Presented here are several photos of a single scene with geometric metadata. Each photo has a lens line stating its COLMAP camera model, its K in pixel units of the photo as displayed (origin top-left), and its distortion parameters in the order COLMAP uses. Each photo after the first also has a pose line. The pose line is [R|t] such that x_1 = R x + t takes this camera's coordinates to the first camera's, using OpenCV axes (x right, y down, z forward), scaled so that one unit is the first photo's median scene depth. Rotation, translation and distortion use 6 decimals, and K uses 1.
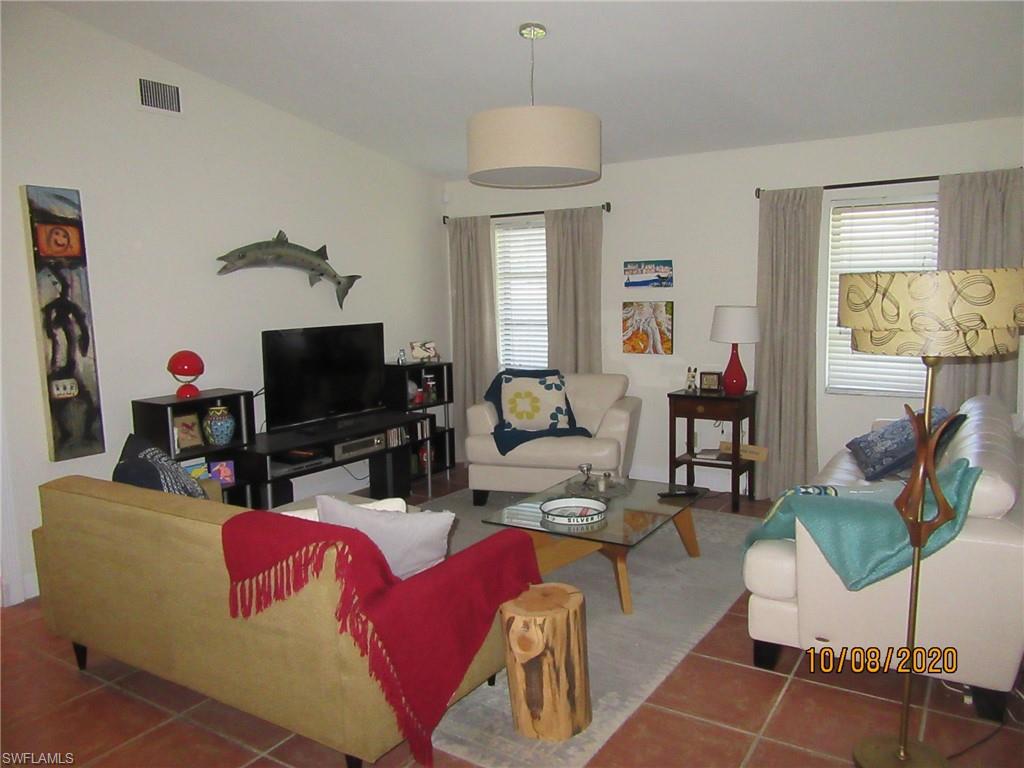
lens RADIAL K [[749.3, 0, 513.6], [0, 749.3, 390.1], [0, 0, 1]] dist [-0.009891, -0.008870]
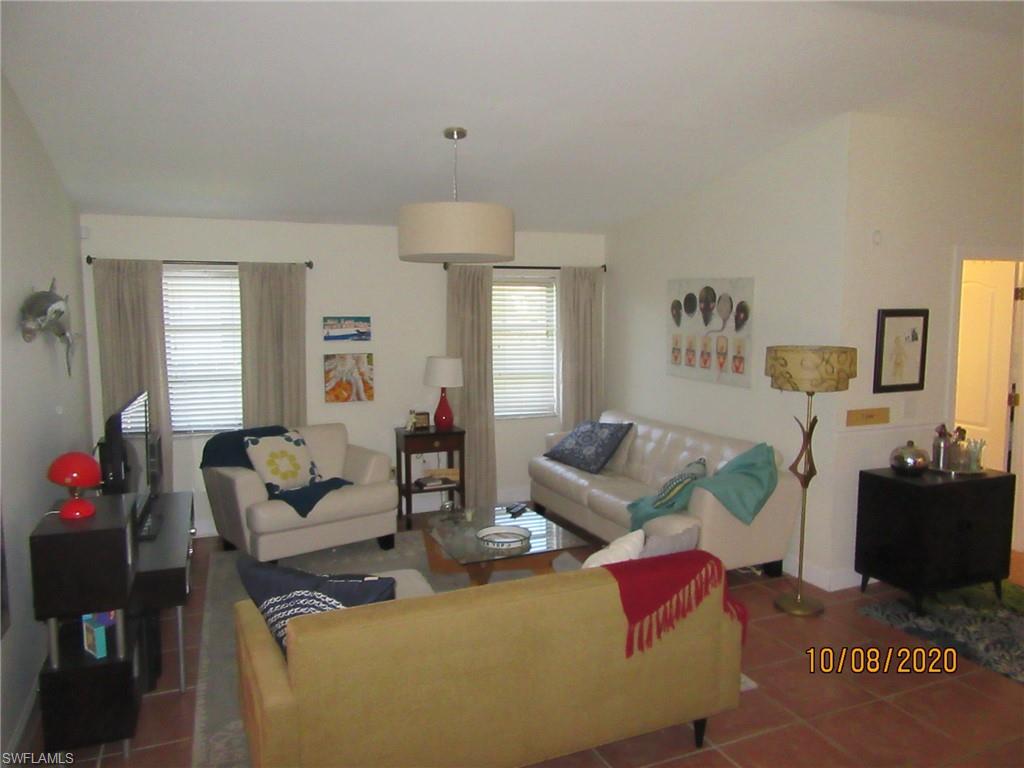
lens RADIAL K [[755.6, 0, 512.0], [0, 755.6, 391.4], [0, 0, 1]] dist [-0.008016, -0.000229]
pose [[0.560620, -0.071647, 0.824968, -0.601950], [0.095548, 0.995193, 0.021499, -0.065288], [-0.822542, 0.066771, 0.564771, 0.188959]]
